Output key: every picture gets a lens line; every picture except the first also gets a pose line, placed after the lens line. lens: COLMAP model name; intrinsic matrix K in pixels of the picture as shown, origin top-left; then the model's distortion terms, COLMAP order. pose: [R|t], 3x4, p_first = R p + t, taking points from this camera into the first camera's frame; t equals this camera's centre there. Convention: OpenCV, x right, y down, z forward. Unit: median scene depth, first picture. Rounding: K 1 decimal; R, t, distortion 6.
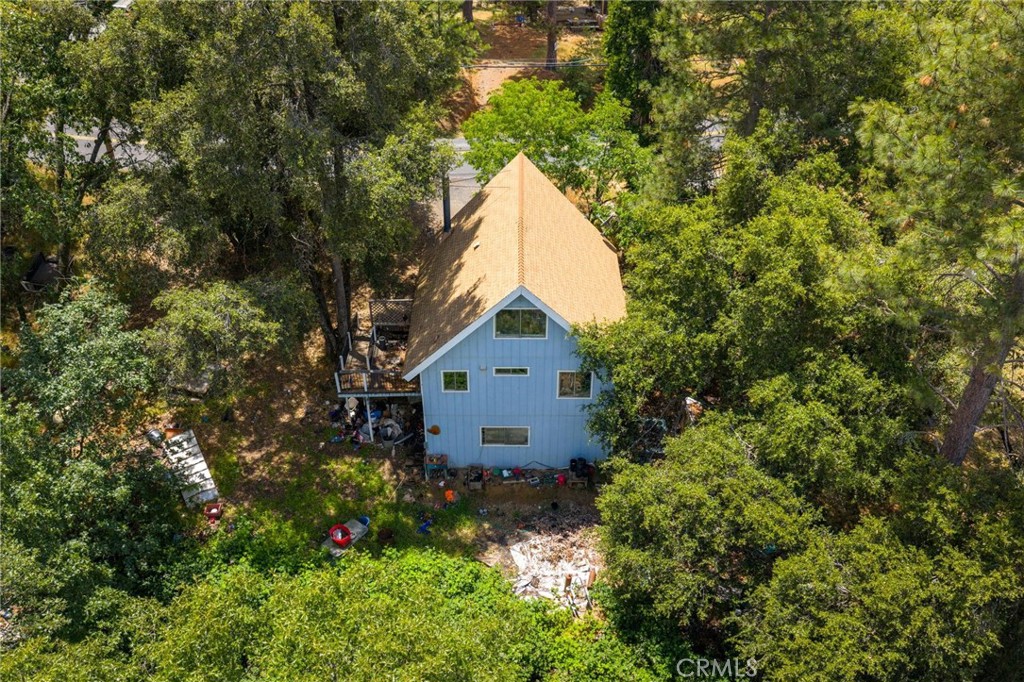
lens RADIAL K [[851.0, 0, 511.7], [0, 851.0, 341.1], [0, 0, 1]] dist [0.013170, -0.015535]
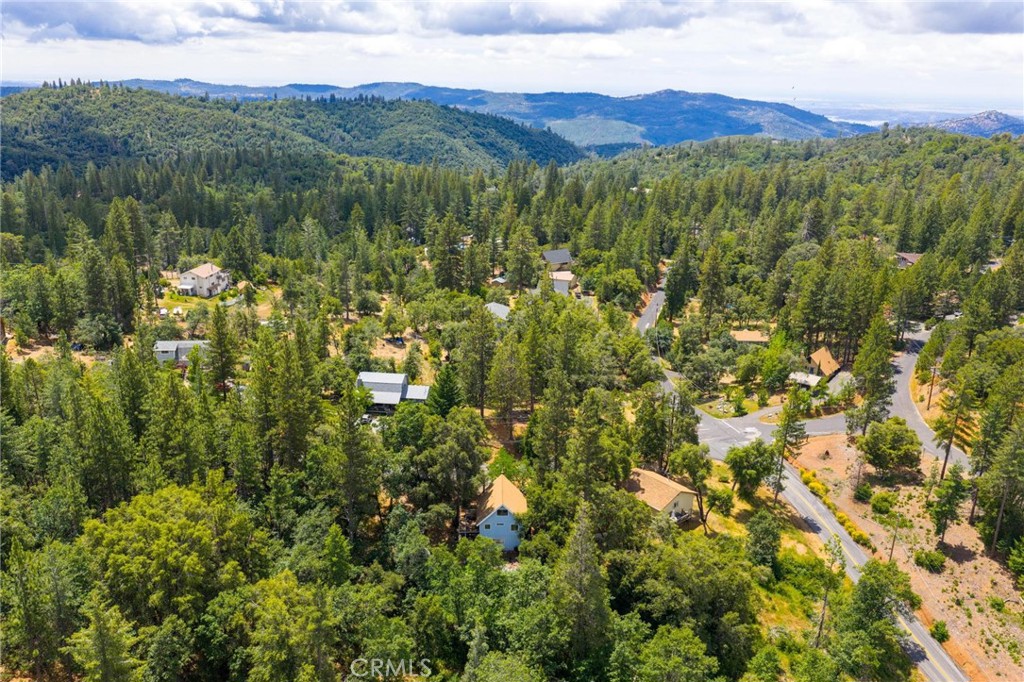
lens RADIAL K [[851.0, 0, 511.7], [0, 851.0, 341.4], [0, 0, 1]] dist [0.013170, -0.015535]
pose [[0.999746, -0.002342, 0.022423, -0.039299], [0.008992, 0.953474, -0.301340, 0.484005], [-0.020674, 0.301465, 0.953253, -3.666578]]
